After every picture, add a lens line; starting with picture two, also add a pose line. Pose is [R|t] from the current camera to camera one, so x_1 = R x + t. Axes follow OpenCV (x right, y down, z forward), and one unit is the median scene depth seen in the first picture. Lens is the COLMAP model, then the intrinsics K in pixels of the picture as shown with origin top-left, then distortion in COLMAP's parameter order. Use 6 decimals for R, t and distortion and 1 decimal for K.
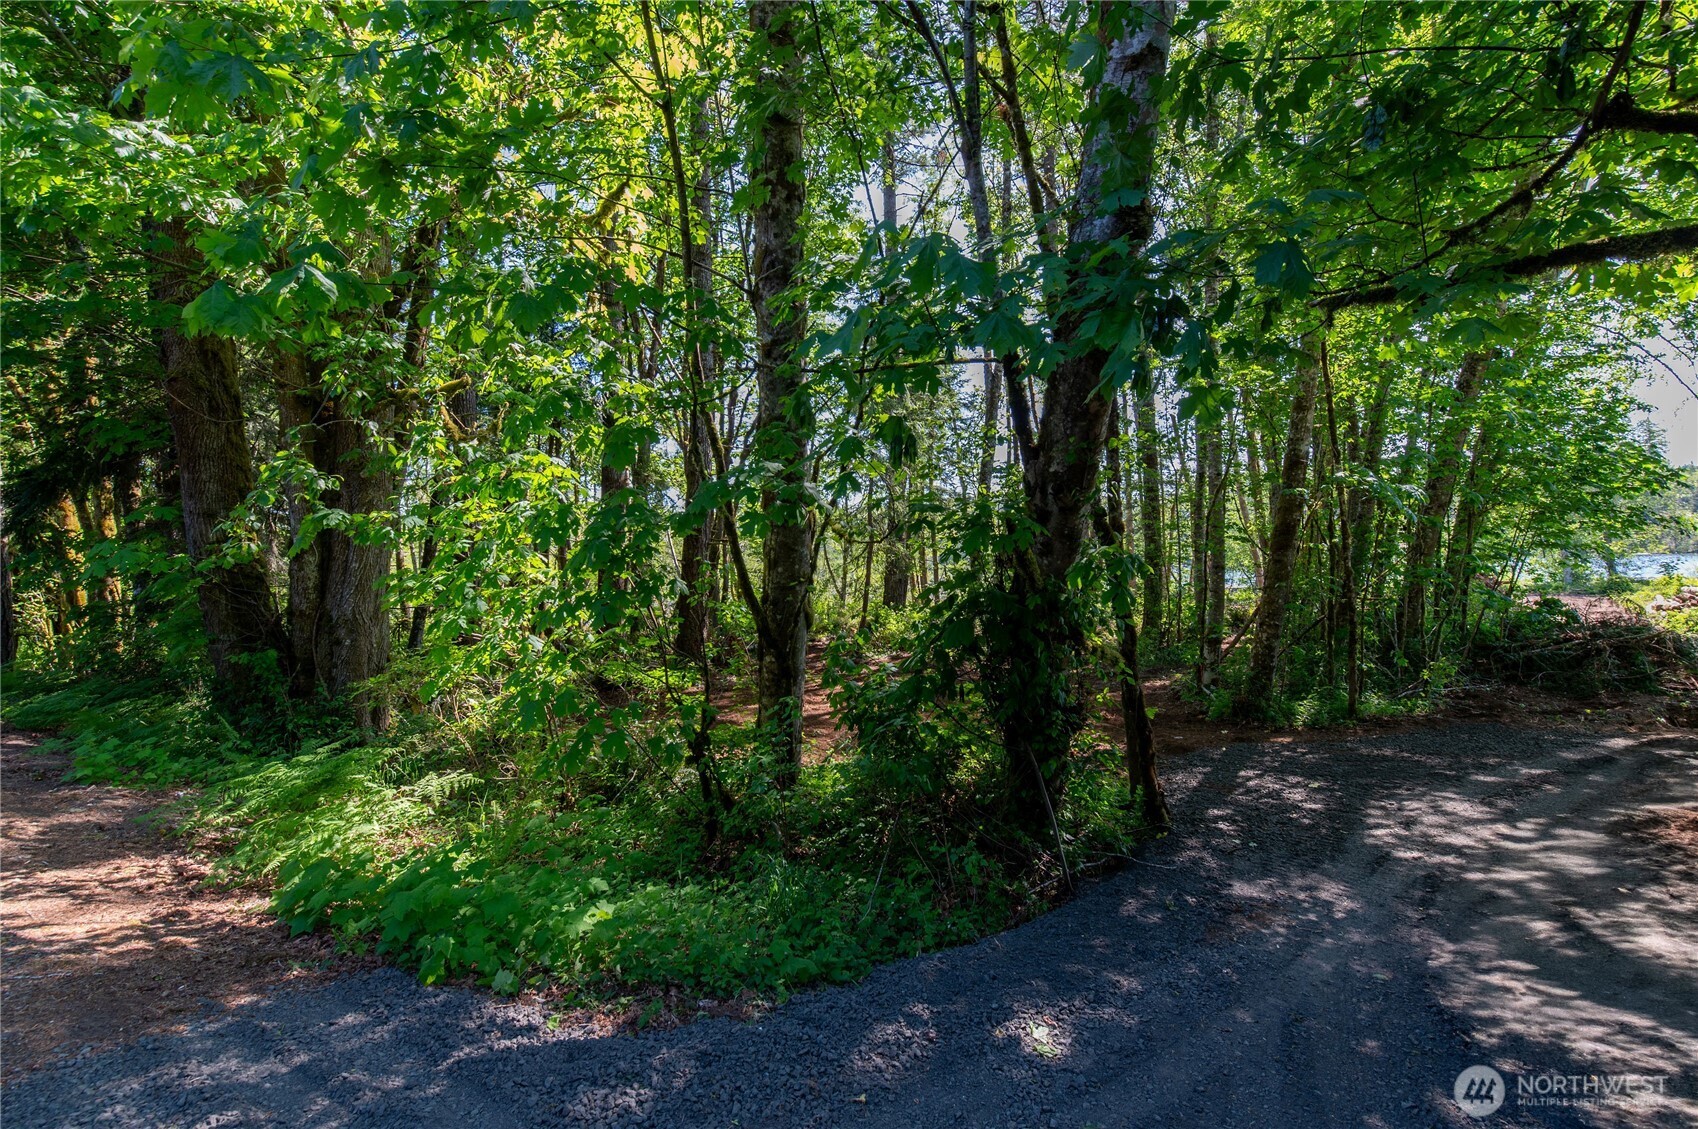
lens RADIAL K [[734.8, 0, 849.0], [0, 734.8, 564.5], [0, 0, 1]] dist [0.000210, 0.000048]
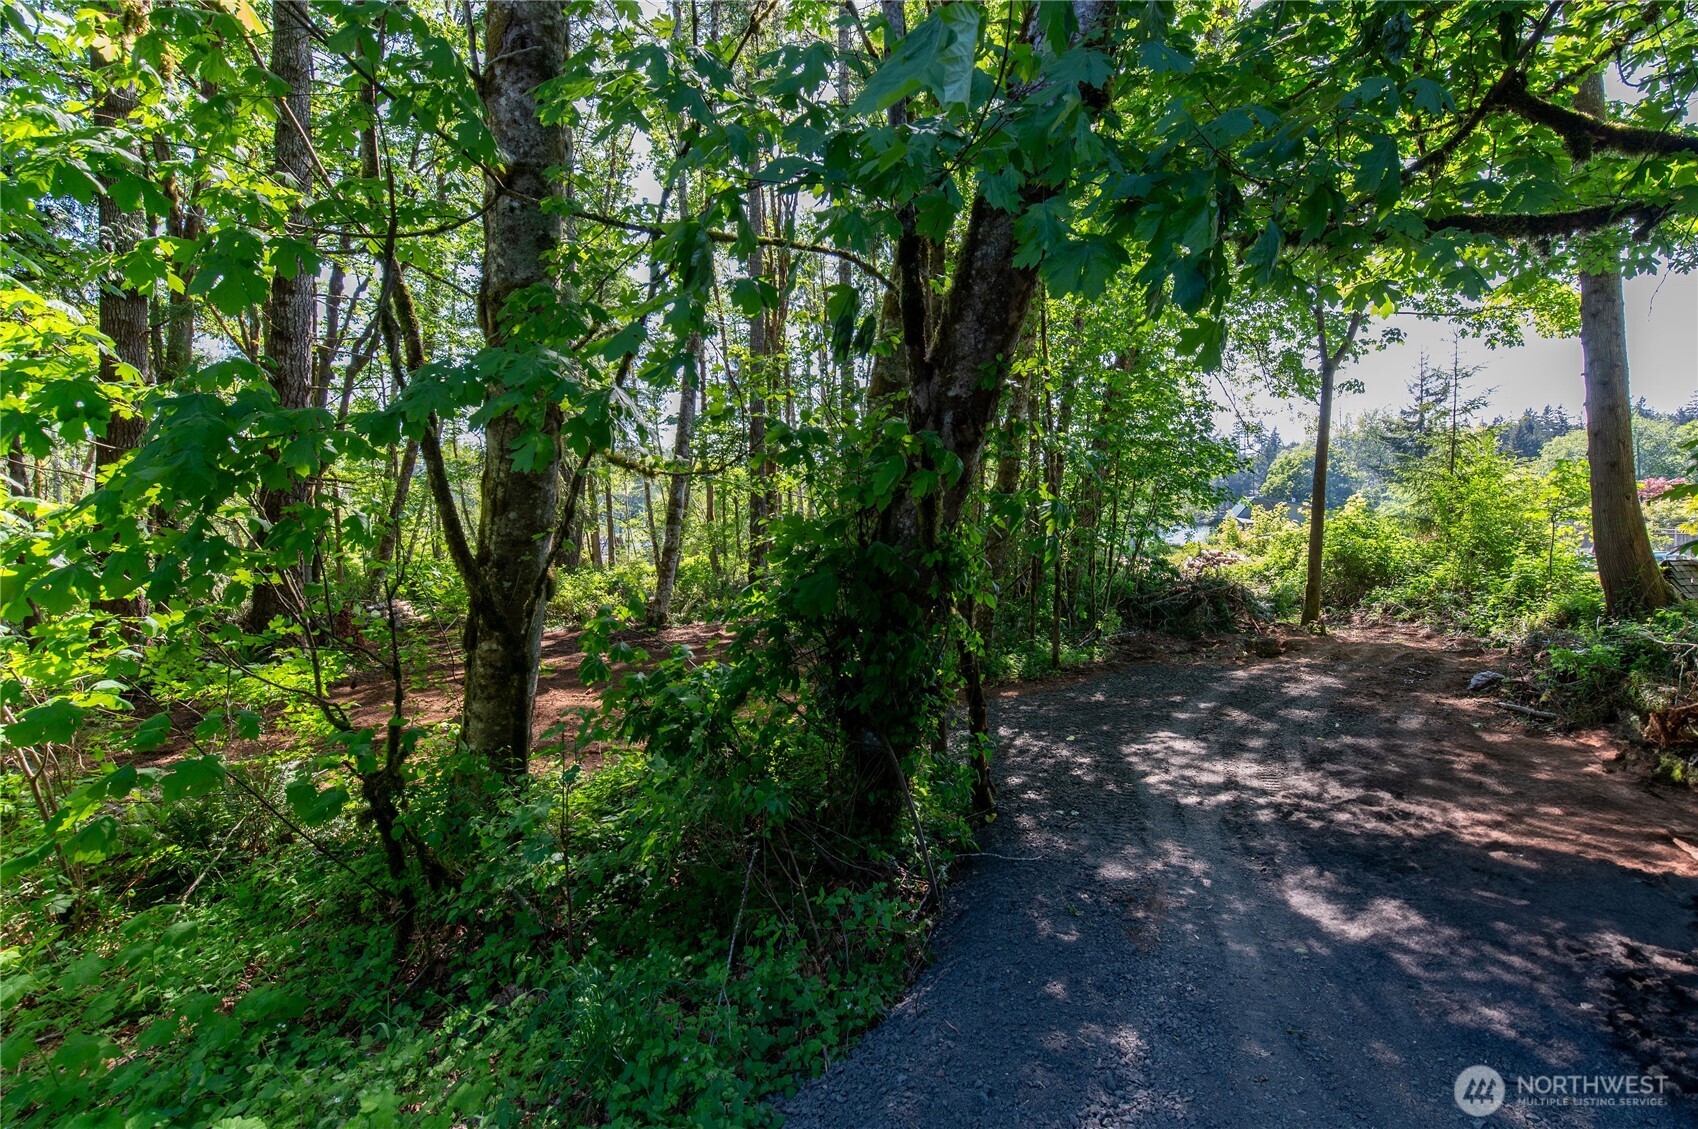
lens RADIAL K [[764.2, 0, 883.7], [0, 764.2, 550.1], [0, 0, 1]] dist [-0.000556, 0.000035]
pose [[0.883350, 0.004603, 0.468692, -0.122543], [-0.020310, 0.999388, 0.028463, 0.012322], [-0.468275, -0.034662, 0.882903, 0.214824]]
